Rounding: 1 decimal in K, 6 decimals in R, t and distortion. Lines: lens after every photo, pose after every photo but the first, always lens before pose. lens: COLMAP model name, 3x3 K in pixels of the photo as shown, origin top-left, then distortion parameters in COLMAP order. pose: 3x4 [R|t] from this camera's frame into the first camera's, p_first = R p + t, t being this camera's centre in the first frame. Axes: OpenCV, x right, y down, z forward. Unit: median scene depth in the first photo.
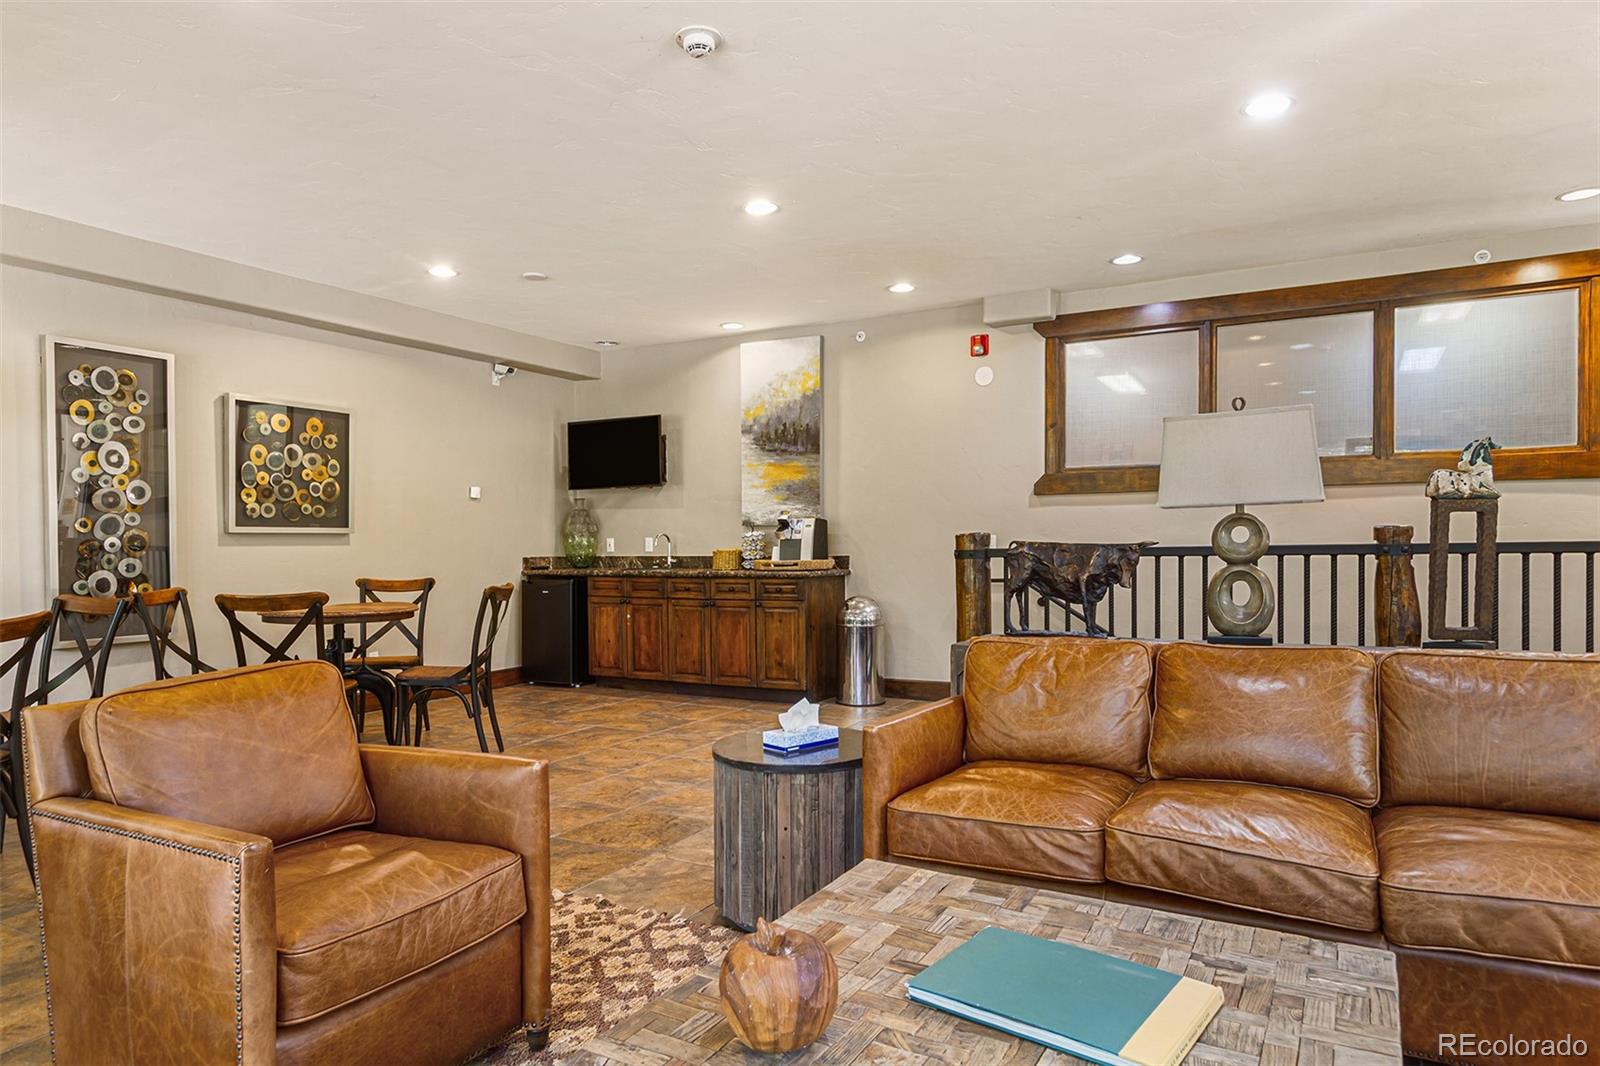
lens RADIAL K [[960.5, 0, 807.7], [0, 960.5, 542.0], [0, 0, 1]] dist [0.002015, 0.000176]
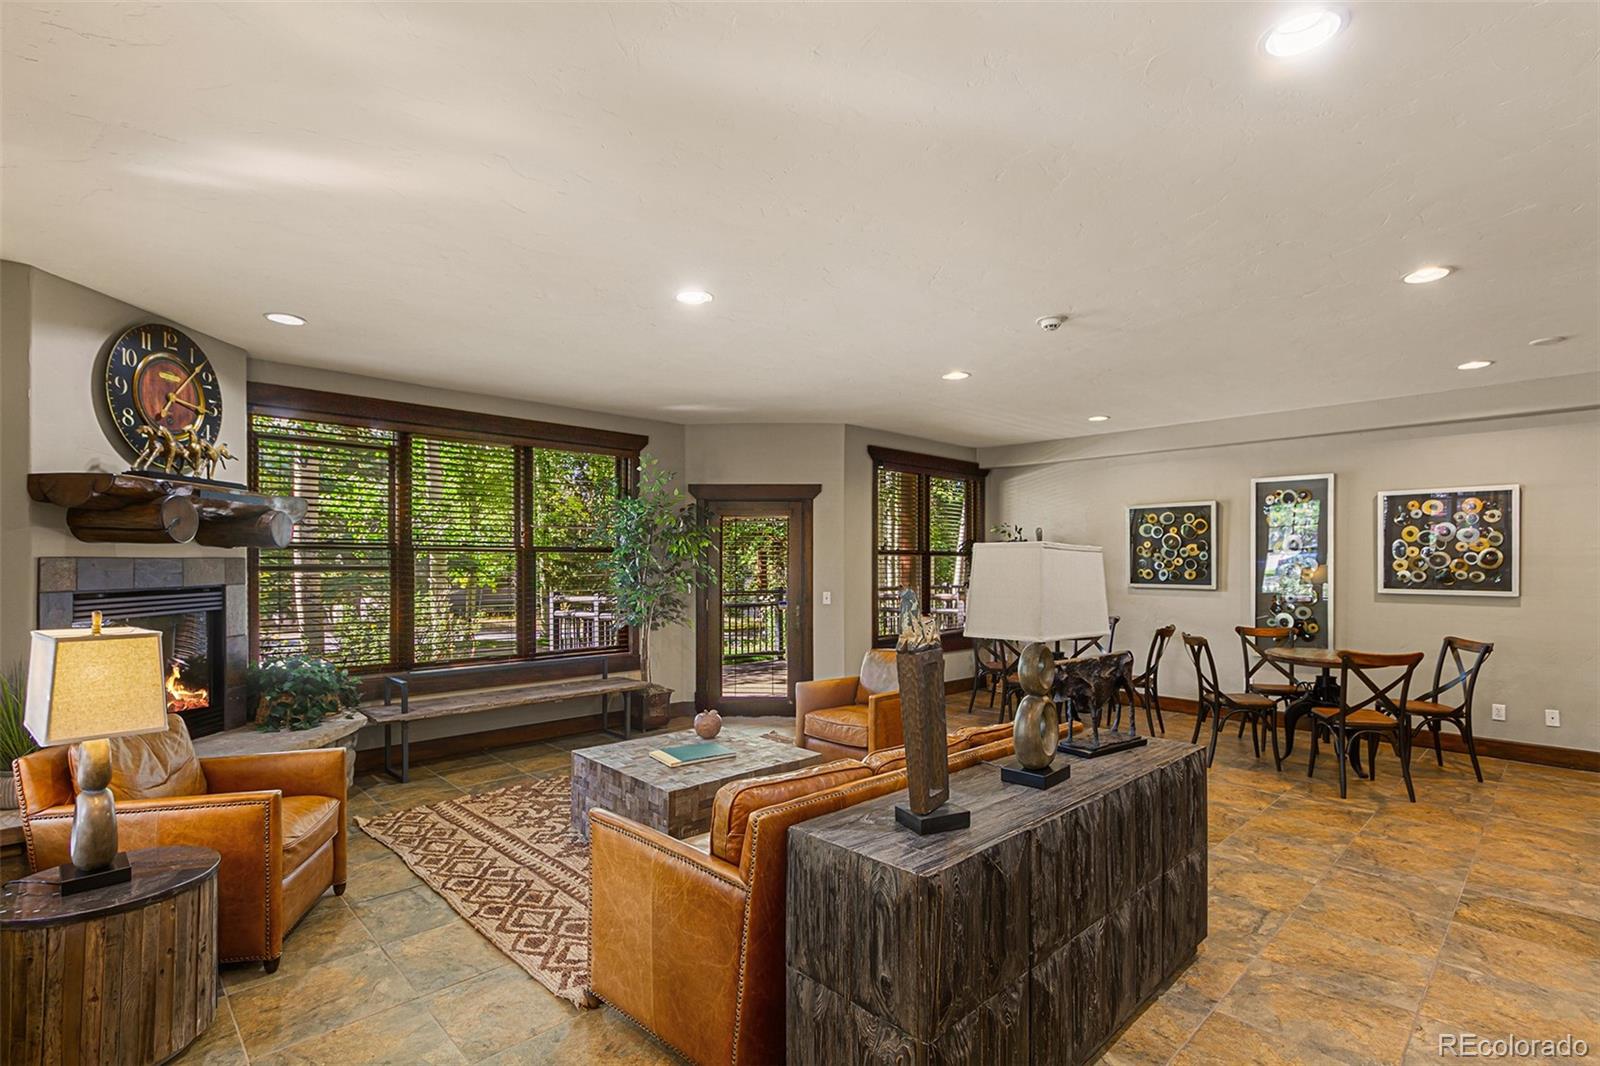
lens RADIAL K [[728.3, 0, 793.1], [0, 728.3, 562.2], [0, 0, 1]] dist [0.000379, 0.000142]
pose [[-0.325905, 0.010418, -0.945345, 0.639950], [0.001186, 0.999943, 0.010611, -0.063790], [0.945402, 0.002337, -0.325899, 0.528153]]
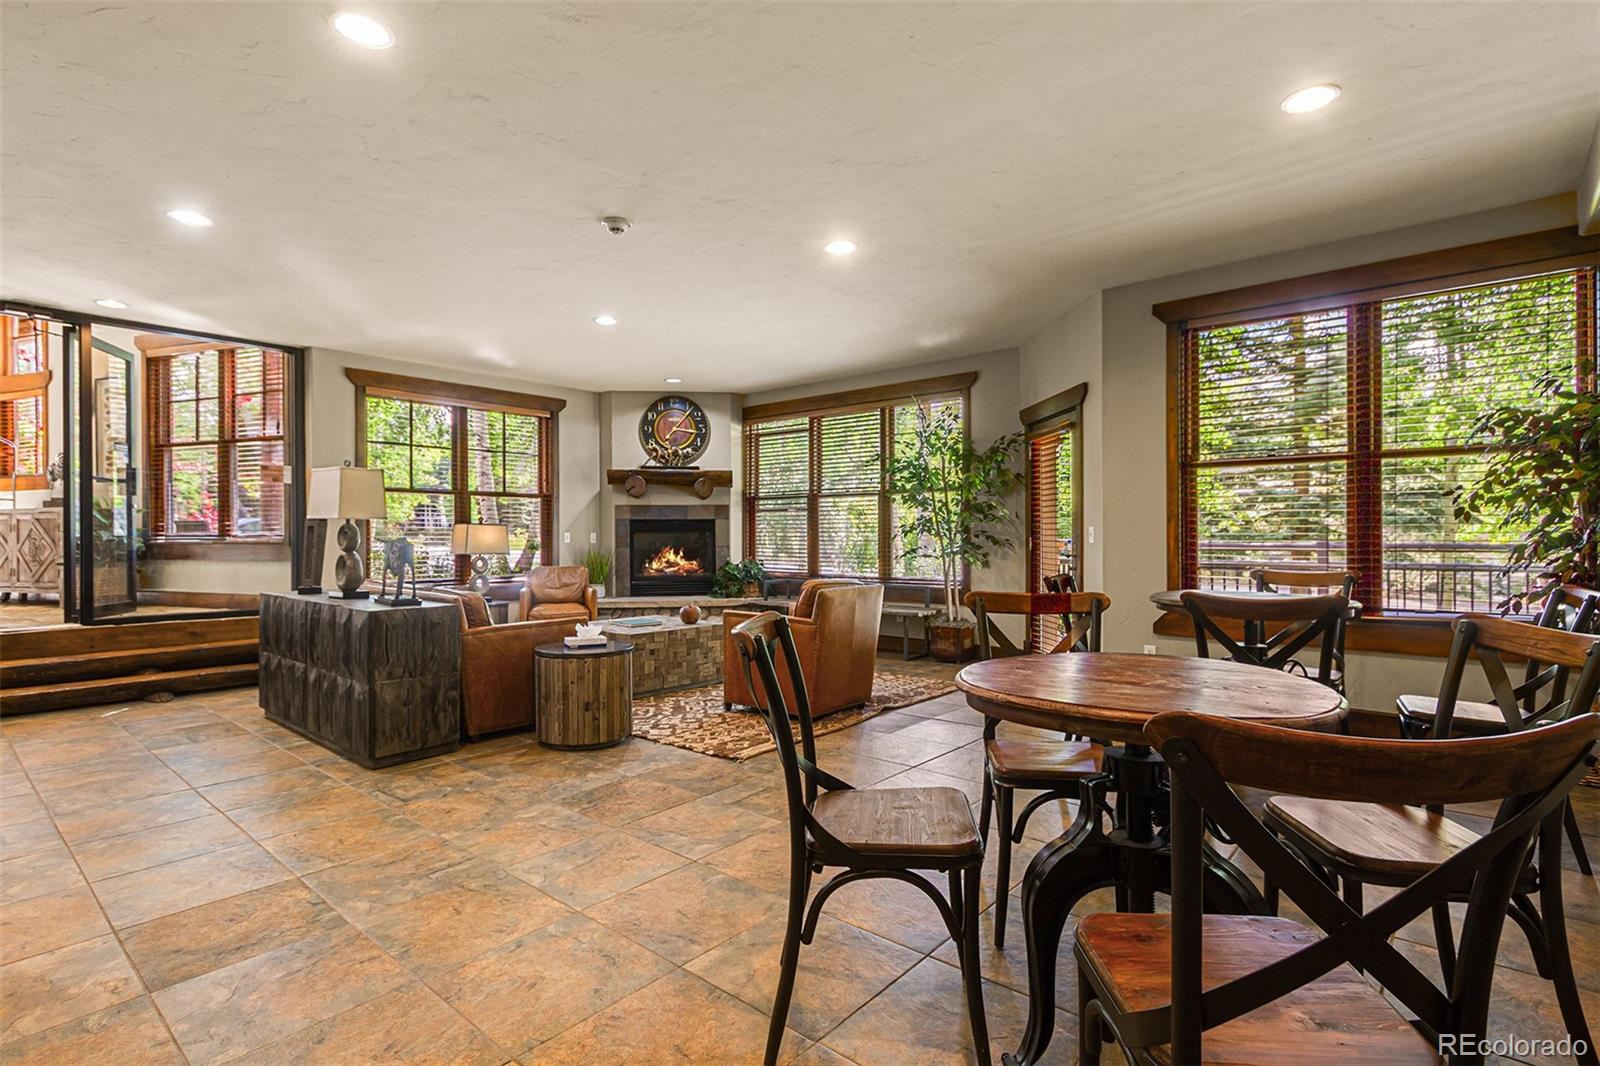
lens RADIAL K [[758.6, 0, 805.2], [0, 758.6, 535.9], [0, 0, 1]] dist [0.000304, -0.000498]
pose [[-0.979141, 0.014833, 0.202639, -0.354075], [0.014638, 0.999890, -0.002461, 0.005537], [-0.202654, 0.000556, -0.979250, 1.155731]]
